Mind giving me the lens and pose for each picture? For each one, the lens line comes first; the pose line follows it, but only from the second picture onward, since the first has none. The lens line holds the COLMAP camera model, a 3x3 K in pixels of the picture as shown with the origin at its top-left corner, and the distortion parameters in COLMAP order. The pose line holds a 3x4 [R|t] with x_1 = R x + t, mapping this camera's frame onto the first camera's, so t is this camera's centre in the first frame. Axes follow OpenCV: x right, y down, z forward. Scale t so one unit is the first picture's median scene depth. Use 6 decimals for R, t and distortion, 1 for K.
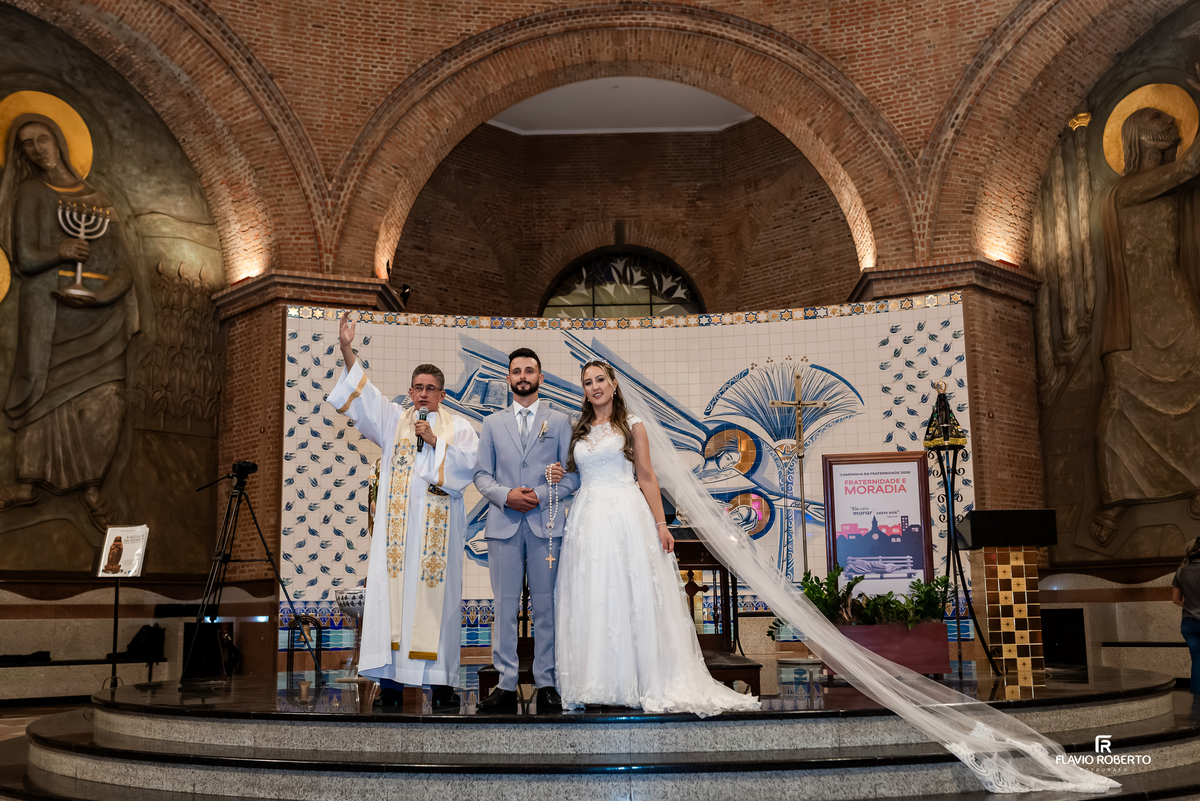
lens RADIAL K [[1223.9, 0, 604.8], [0, 1223.9, 428.4], [0, 0, 1]] dist [-0.007160, 0.005333]
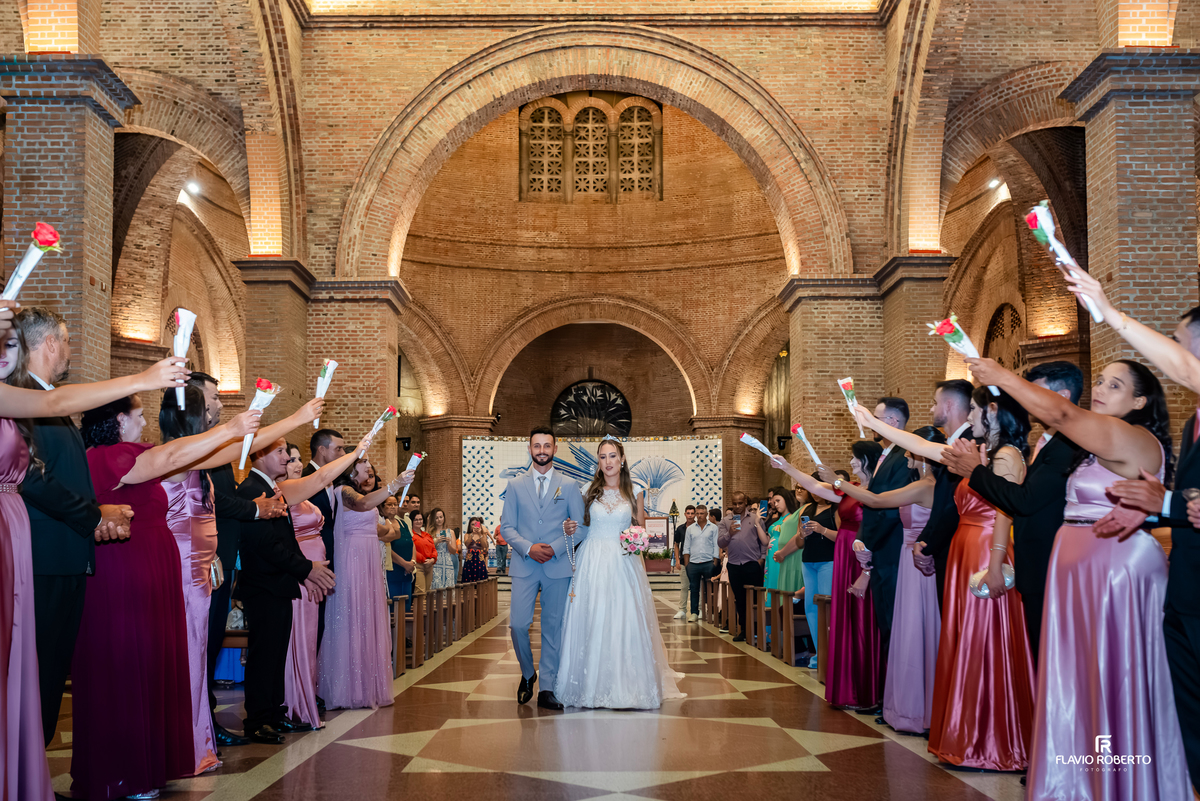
lens RADIAL K [[1275.9, 0, 601.7], [0, 1275.9, 478.8], [0, 0, 1]] dist [-0.012922, -0.001451]
pose [[0.999492, 0.013302, 0.028953, -0.039146], [-0.016001, 0.995343, 0.095064, -0.250045], [-0.027554, -0.095479, 0.995050, -1.573045]]
